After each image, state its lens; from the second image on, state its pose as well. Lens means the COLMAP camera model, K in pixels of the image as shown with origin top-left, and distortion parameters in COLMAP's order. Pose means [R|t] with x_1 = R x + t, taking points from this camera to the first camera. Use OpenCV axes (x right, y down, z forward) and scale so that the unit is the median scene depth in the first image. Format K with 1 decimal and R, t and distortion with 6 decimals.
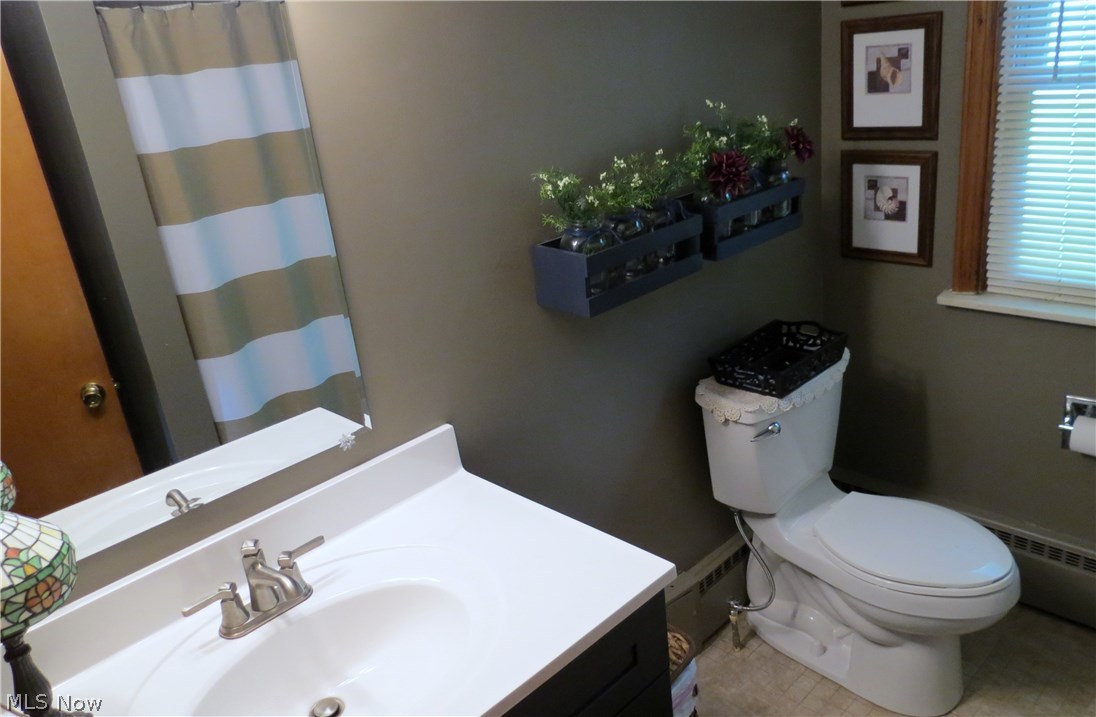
lens RADIAL K [[861.6, 0, 548.2], [0, 861.6, 359.4], [0, 0, 1]] dist [-0.014206, 0.006513]
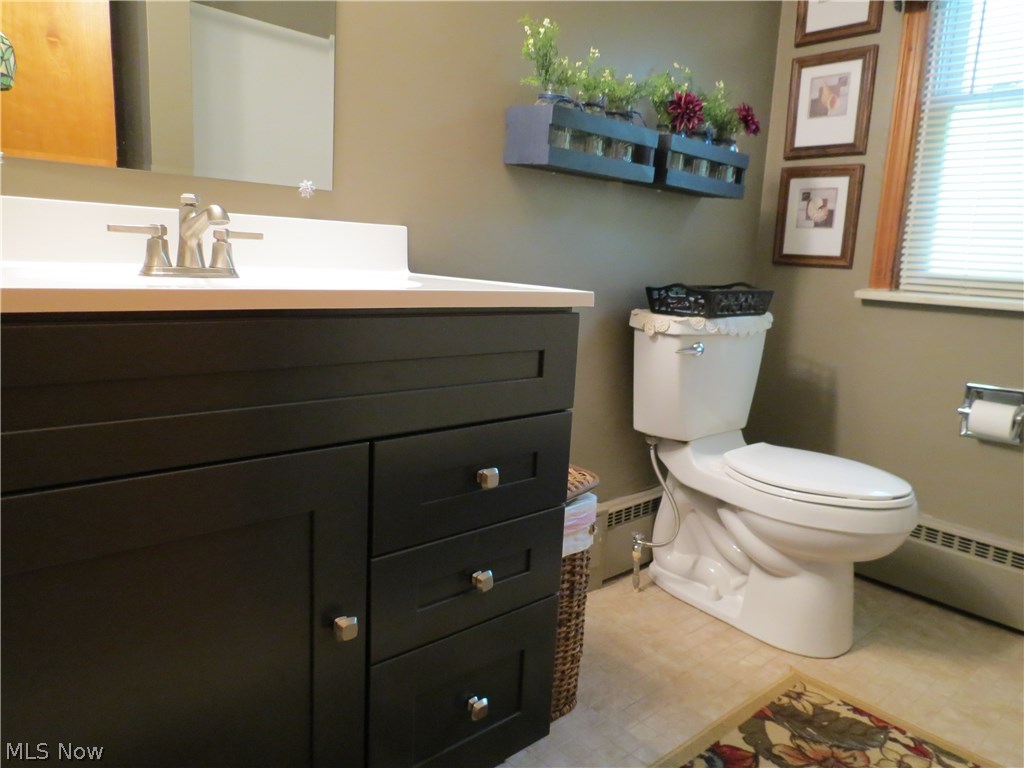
lens RADIAL K [[723.3, 0, 512.3], [0, 723.3, 384.8], [0, 0, 1]] dist [0.001341, -0.017749]
pose [[0.985585, 0.168148, -0.018645, 0.051938], [-0.168527, 0.966143, -0.195364, 0.316055], [-0.014836, 0.195690, 0.980553, 0.109270]]
